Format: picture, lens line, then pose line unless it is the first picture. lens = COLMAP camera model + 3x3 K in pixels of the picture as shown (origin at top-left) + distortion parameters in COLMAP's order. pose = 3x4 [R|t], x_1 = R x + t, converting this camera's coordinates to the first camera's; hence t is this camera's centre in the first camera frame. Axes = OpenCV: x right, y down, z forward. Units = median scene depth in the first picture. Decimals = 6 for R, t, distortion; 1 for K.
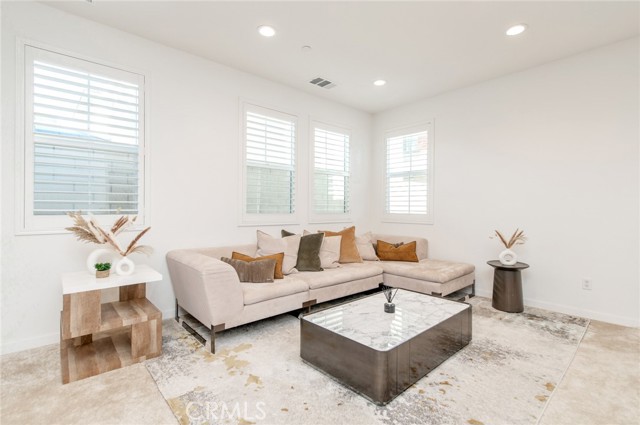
lens RADIAL K [[298.9, 0, 320.8], [0, 298.9, 209.9], [0, 0, 1]] dist [0.003691, -0.000145]
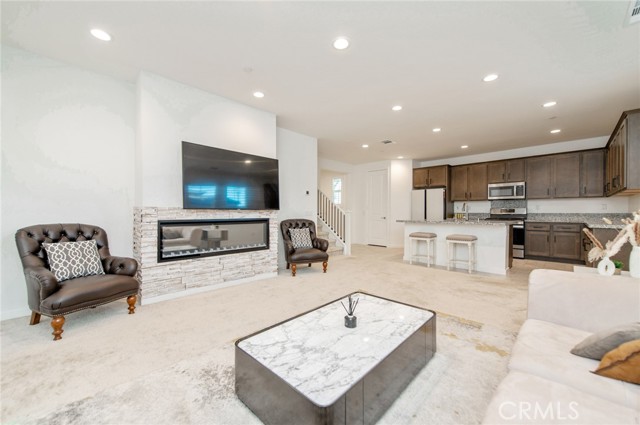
lens RADIAL K [[250.3, 0, 319.1], [0, 250.3, 211.6], [0, 0, 1]] dist [0.008774, -0.002427]
pose [[-0.997790, -0.008918, -0.065839, 0.317679], [-0.009152, 0.999953, 0.003245, 0.003749], [0.065807, 0.003841, -0.997825, 1.467941]]
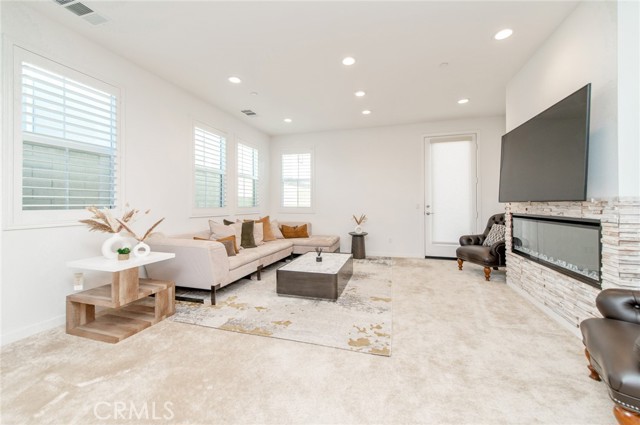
lens RADIAL K [[250.3, 0, 318.3], [0, 250.3, 206.7], [0, 0, 1]] dist [0.008774, -0.002427]
pose [[0.858034, -0.009130, 0.513511, -0.458643], [0.004696, 0.999940, 0.009932, 0.001068], [-0.513571, -0.006111, 0.858025, -0.234807]]
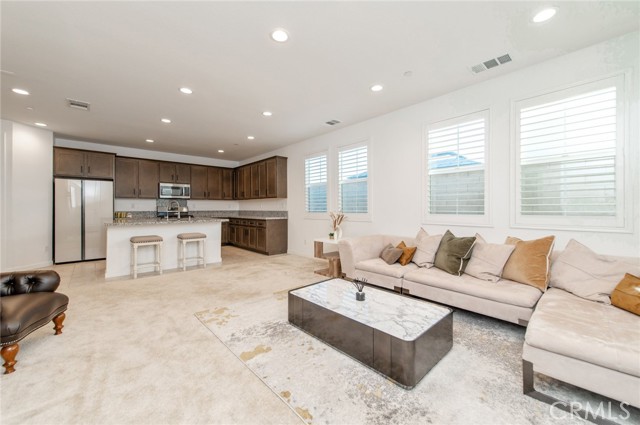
lens RADIAL K [[250.3, 0, 321.5], [0, 250.3, 211.5], [0, 0, 1]] dist [0.008774, -0.002427]
pose [[0.020569, 0.007161, -0.999763, 1.022232], [-0.003175, 0.999970, 0.007097, -0.008112], [0.999783, 0.003029, 0.020591, 0.703495]]
